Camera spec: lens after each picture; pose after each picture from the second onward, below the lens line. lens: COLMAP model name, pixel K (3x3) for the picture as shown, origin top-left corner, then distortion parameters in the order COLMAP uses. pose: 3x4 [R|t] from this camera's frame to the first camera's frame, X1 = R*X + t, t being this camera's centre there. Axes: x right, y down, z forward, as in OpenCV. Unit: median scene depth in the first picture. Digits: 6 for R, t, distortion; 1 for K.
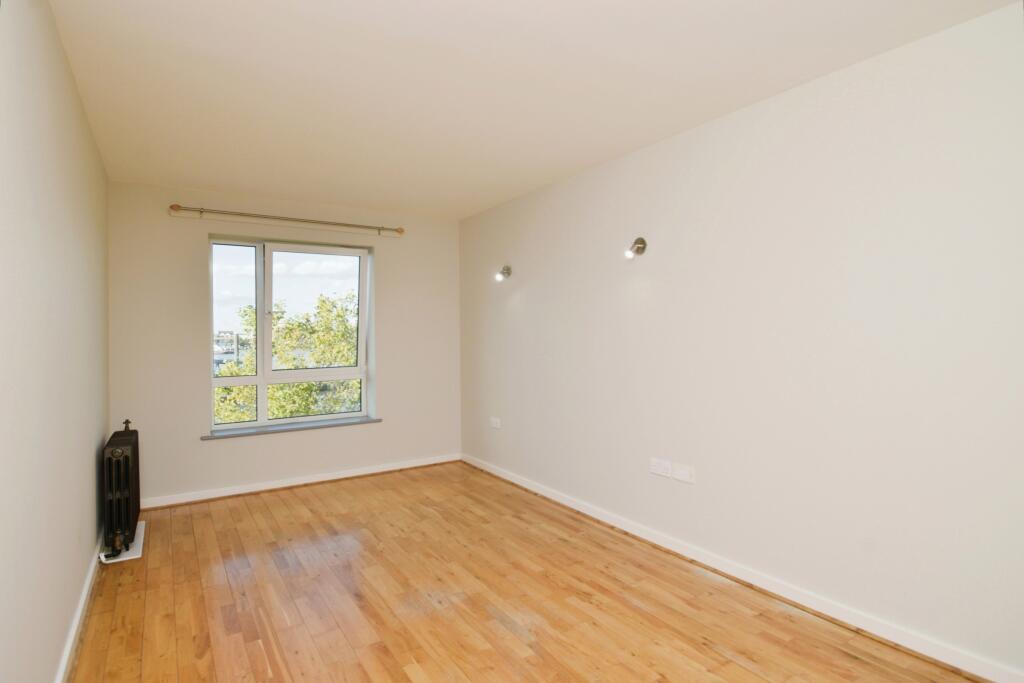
lens RADIAL K [[533.5, 0, 511.3], [0, 533.5, 336.5], [0, 0, 1]] dist [-0.002420, -0.001971]
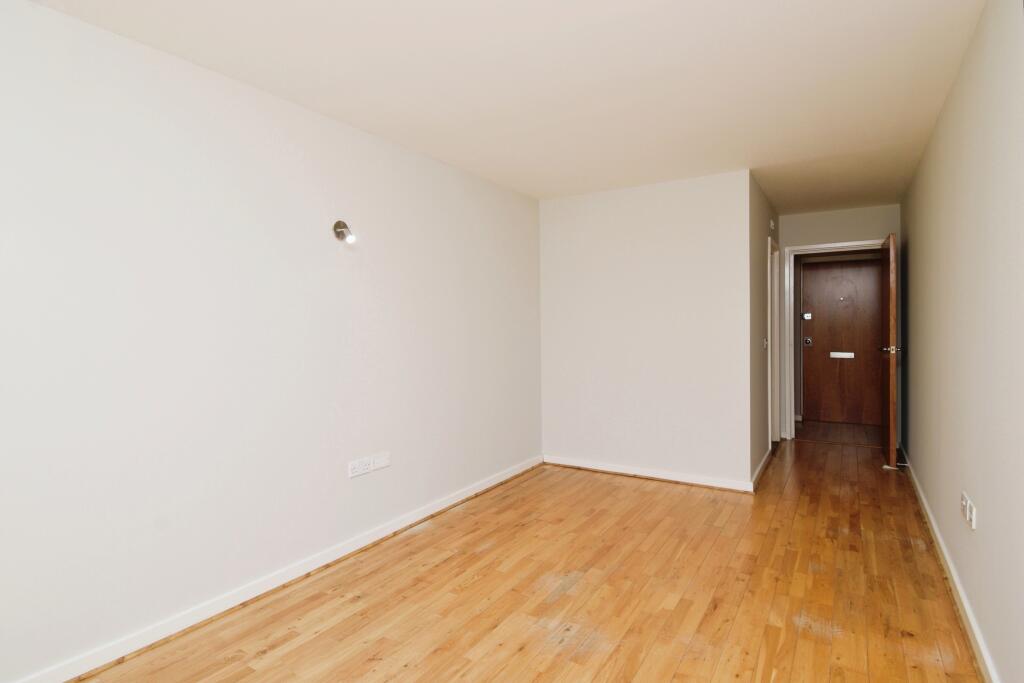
lens RADIAL K [[533.5, 0, 511.2], [0, 533.5, 339.1], [0, 0, 1]] dist [-0.002420, -0.001971]
pose [[-0.423458, -0.009982, 0.905861, -0.875008], [0.020611, 0.999574, 0.020650, 0.000457], [-0.905681, 0.027415, -0.423072, 1.426279]]
